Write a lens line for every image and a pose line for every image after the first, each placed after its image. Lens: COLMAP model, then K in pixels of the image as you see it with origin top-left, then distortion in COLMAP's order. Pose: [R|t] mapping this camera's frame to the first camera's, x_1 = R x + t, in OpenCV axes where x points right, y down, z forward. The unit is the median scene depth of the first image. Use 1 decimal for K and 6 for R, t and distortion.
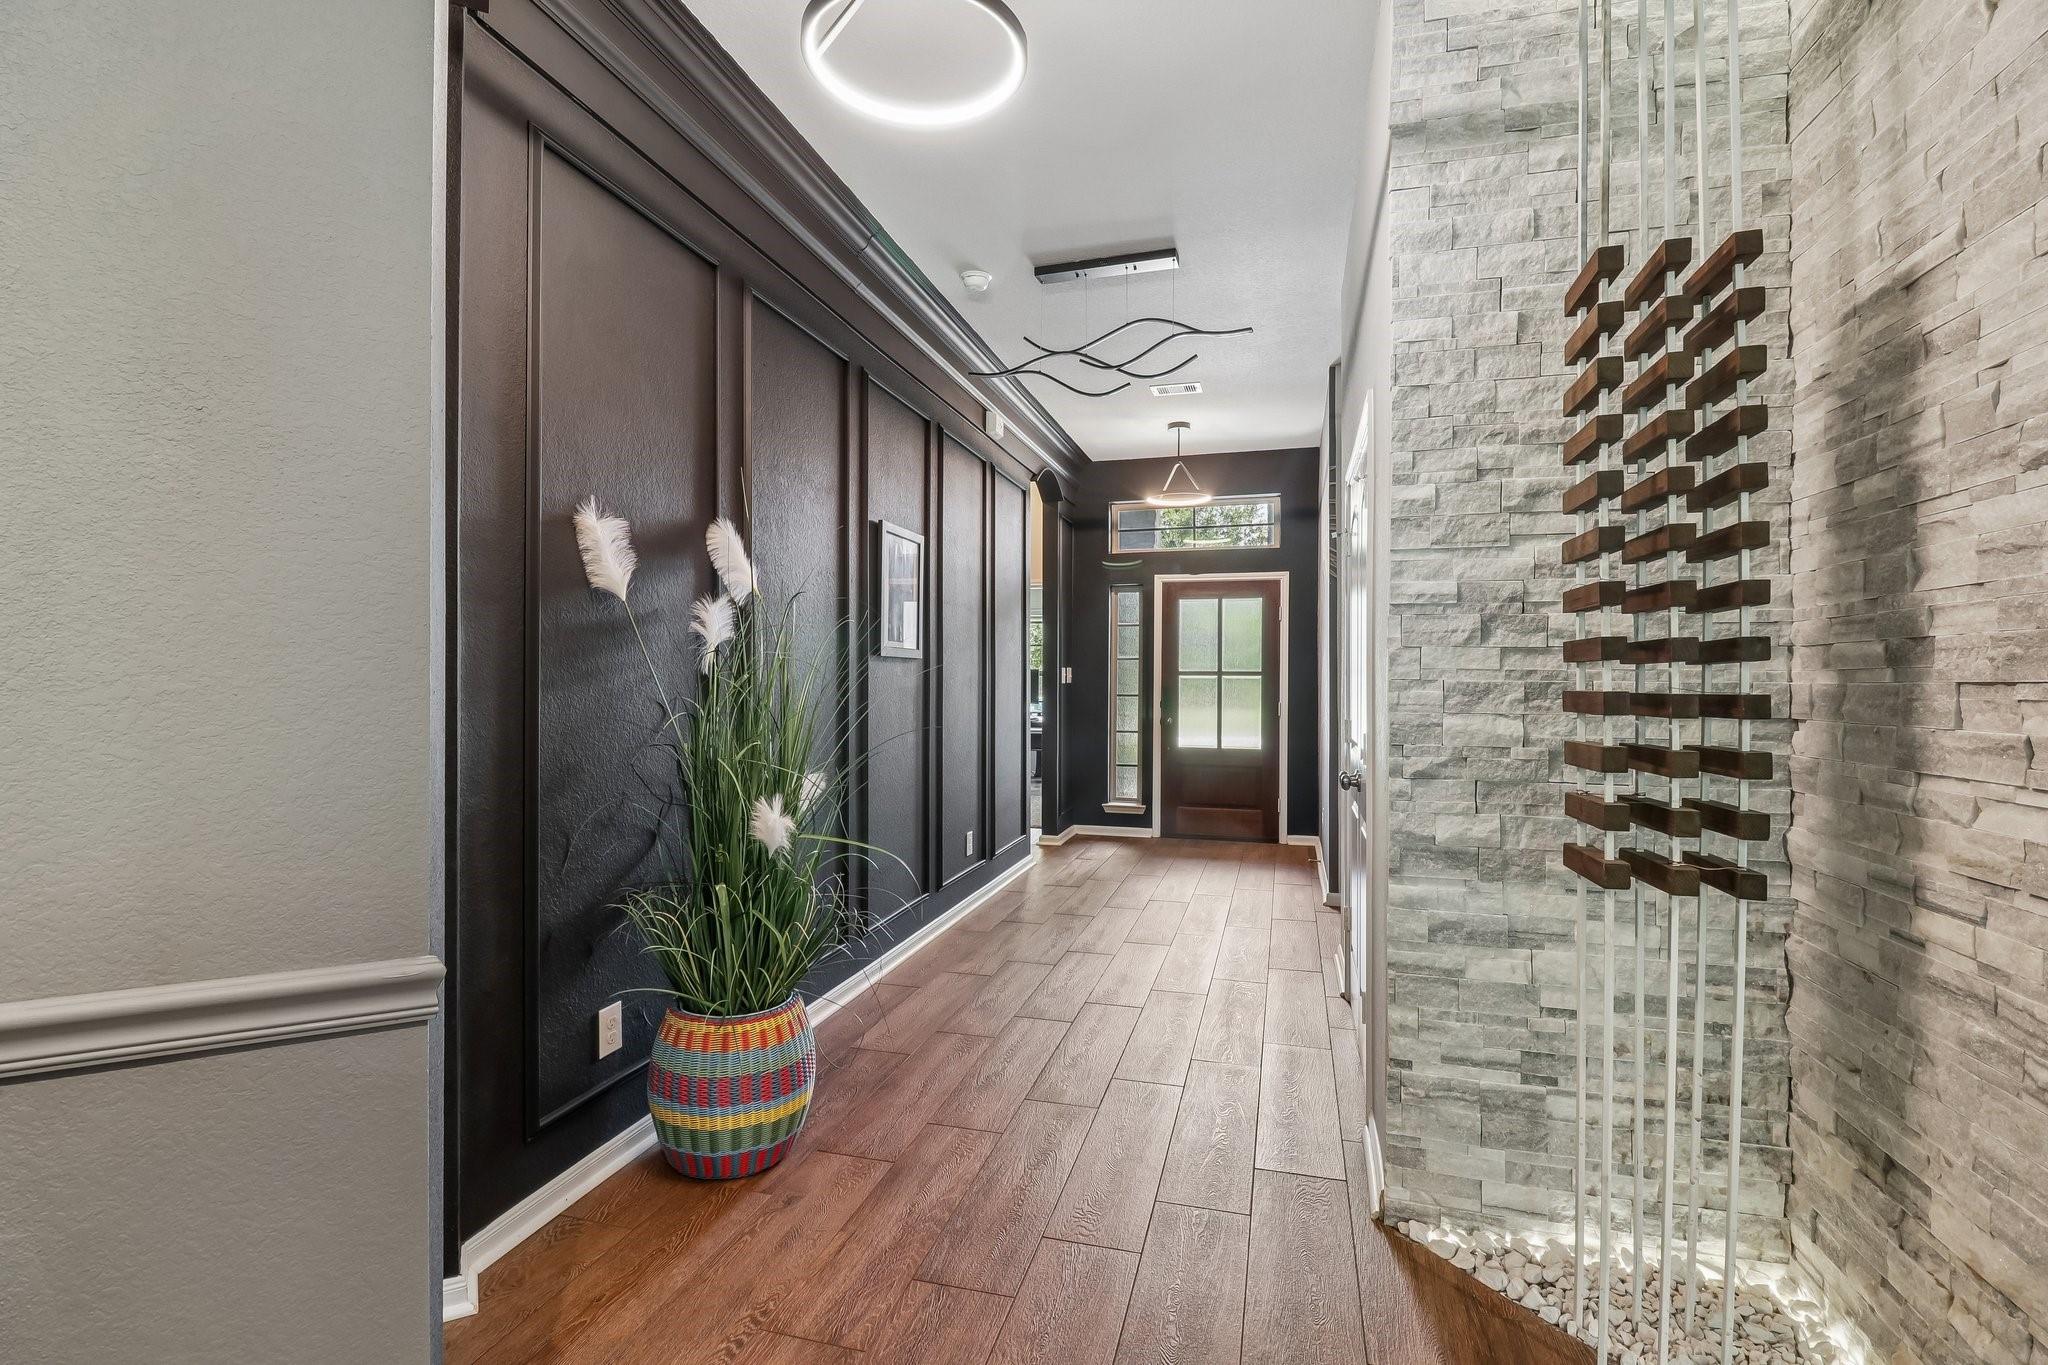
lens RADIAL K [[954.5, 0, 1016.5], [0, 954.5, 666.7], [0, 0, 1]] dist [0.000331, -0.000697]
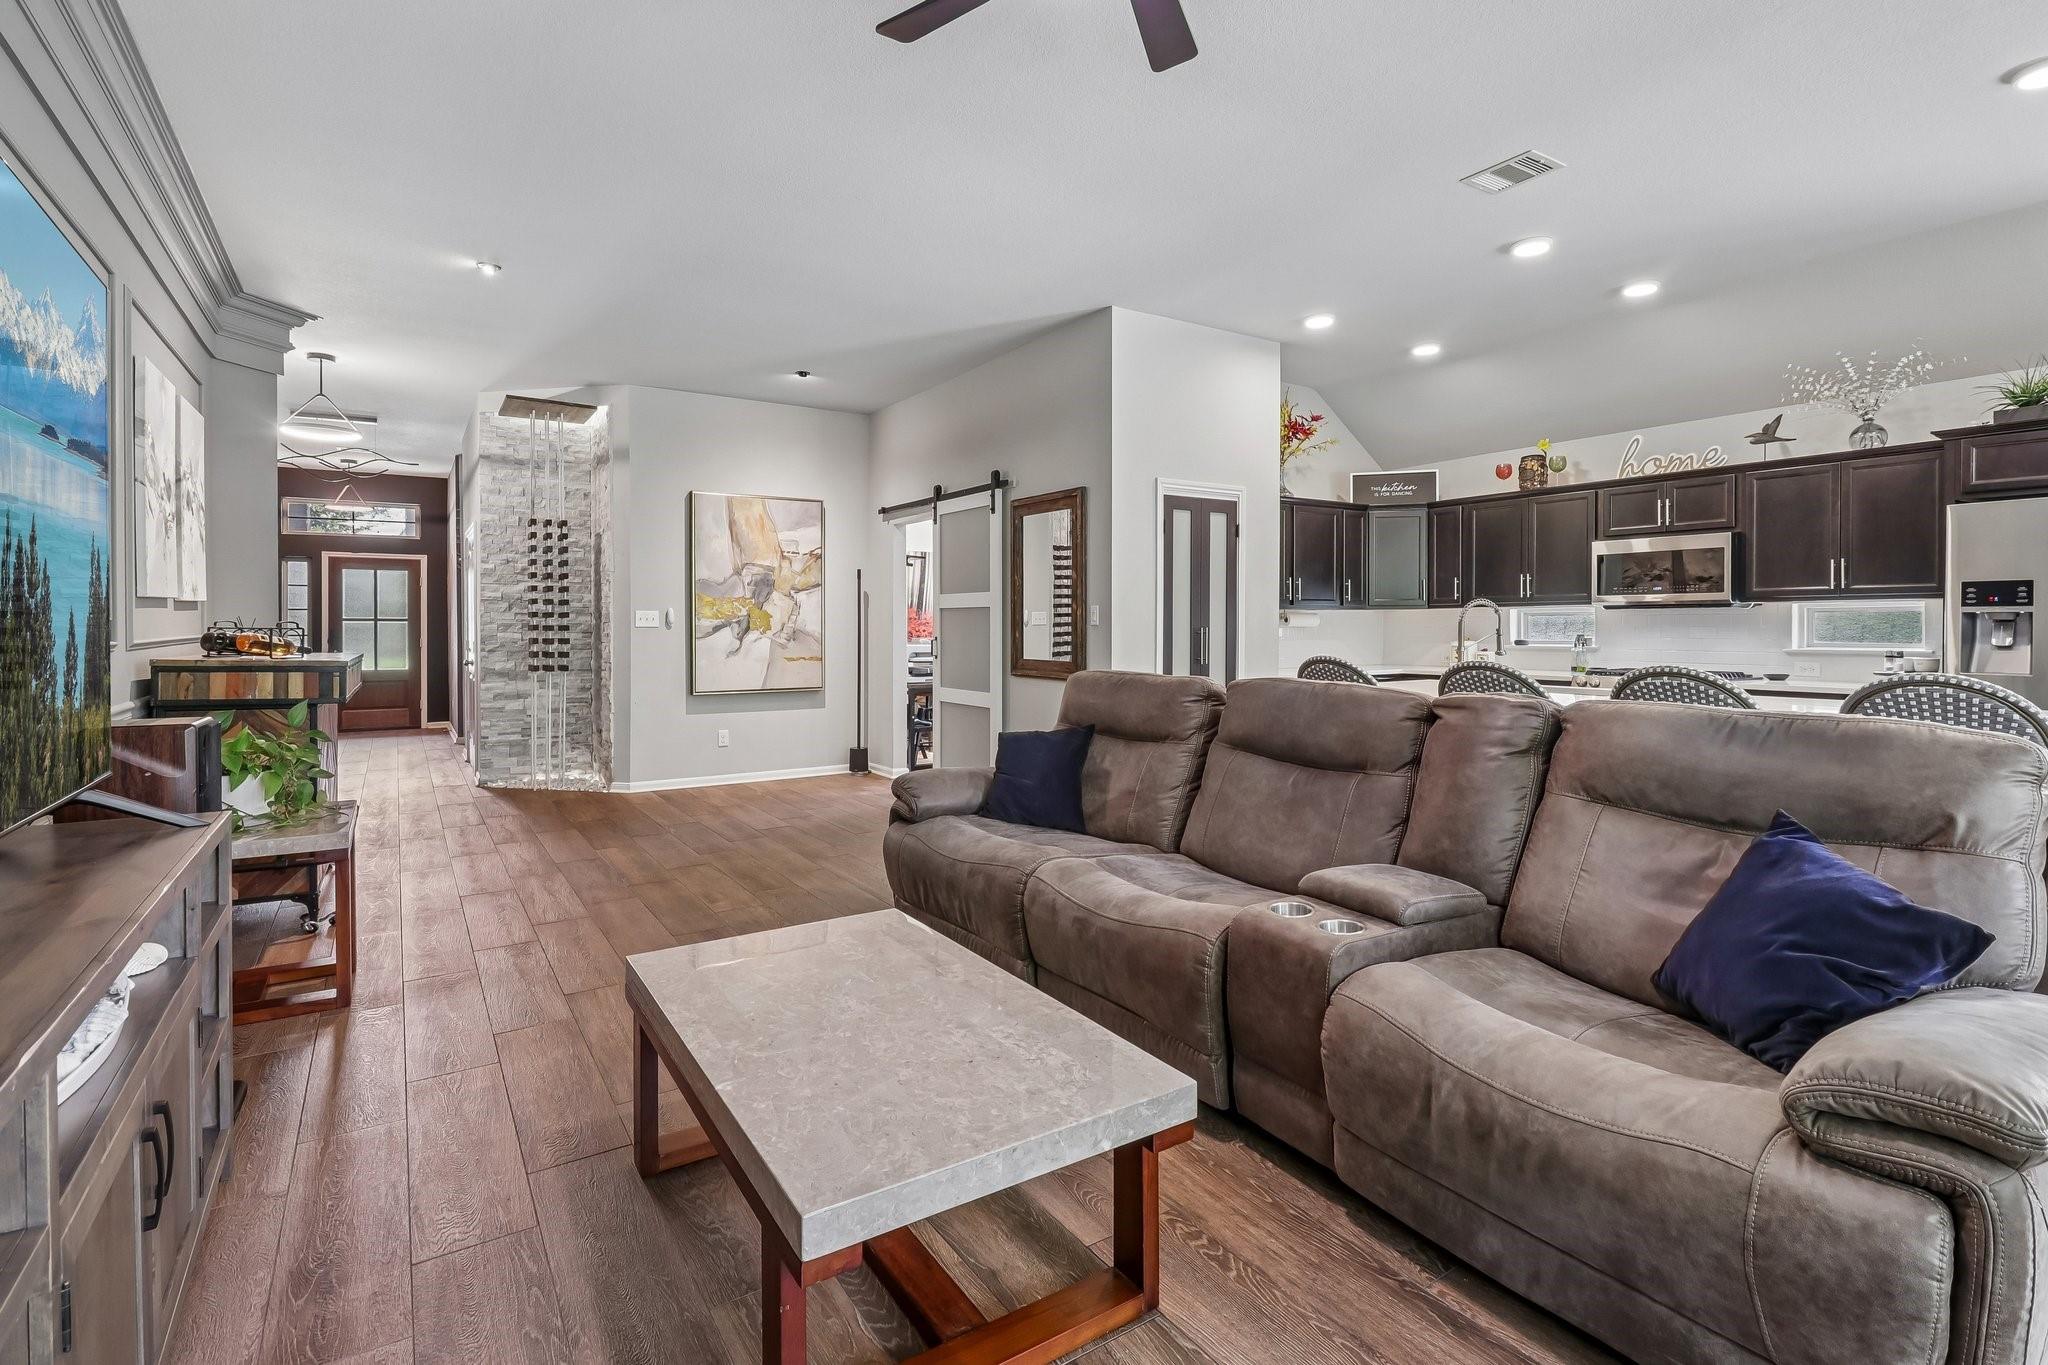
lens RADIAL K [[958.6, 0, 1001.5], [0, 958.6, 641.4], [0, 0, 1]] dist [0.003164, 0.000183]
pose [[0.667787, -0.015804, 0.744184, -0.678934], [-0.006368, 0.999617, 0.026943, -0.016397], [-0.744325, -0.022731, 0.667431, -1.981608]]
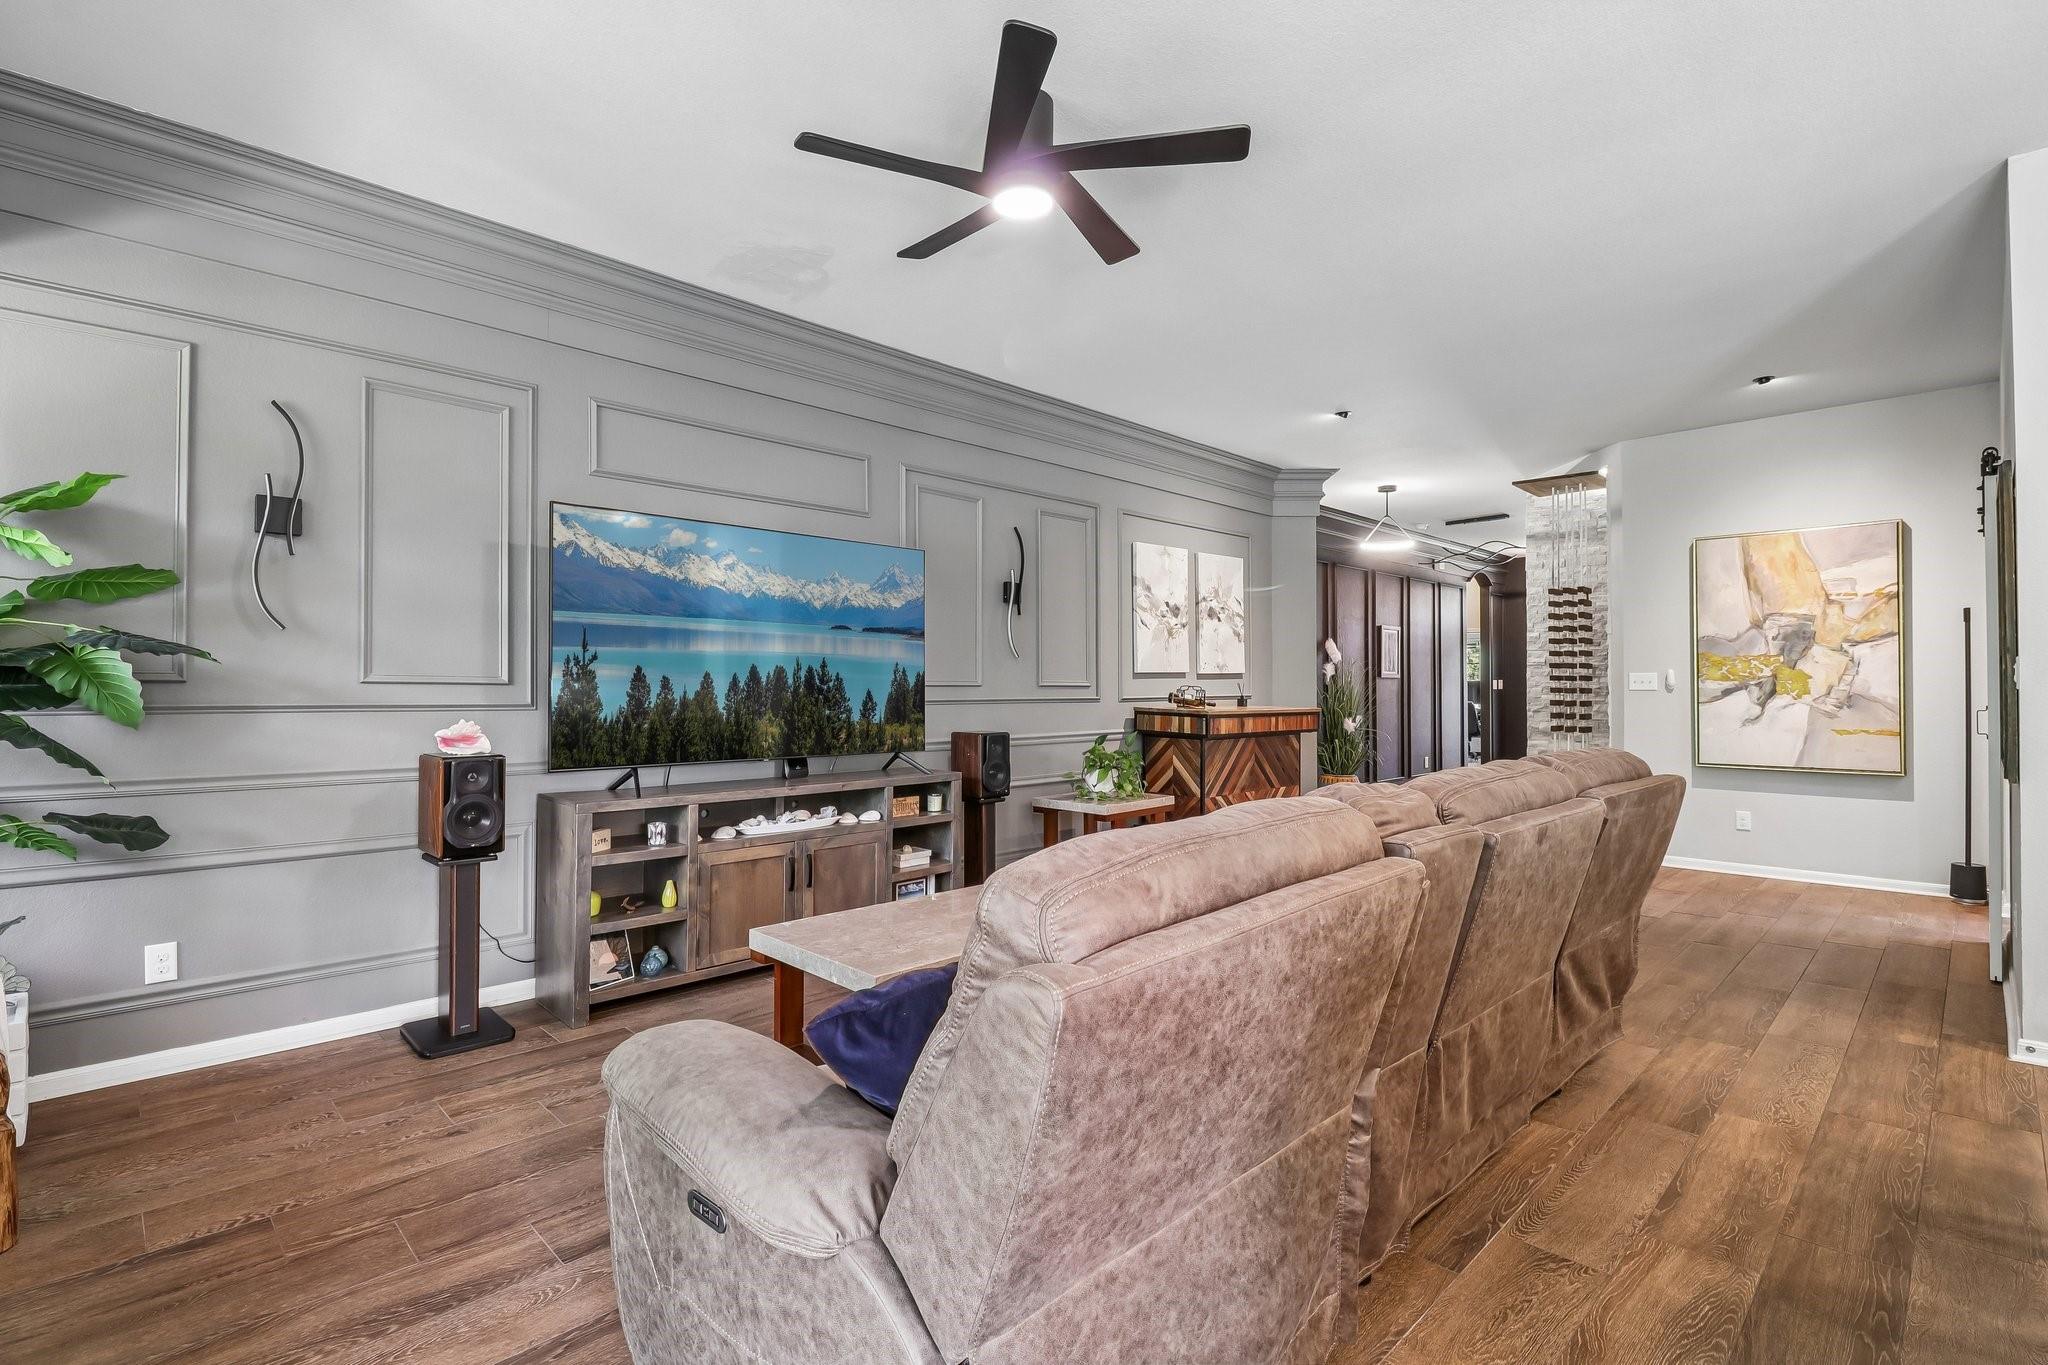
lens RADIAL K [[931.7, 0, 1024.0], [0, 931.7, 682.5], [0, 0, 1]] dist [0.001961, -0.000287]
pose [[0.870682, -0.006713, -0.491800, 0.365154], [0.009162, 0.999955, 0.002572, -0.019197], [0.491760, -0.006745, 0.870704, -2.384828]]
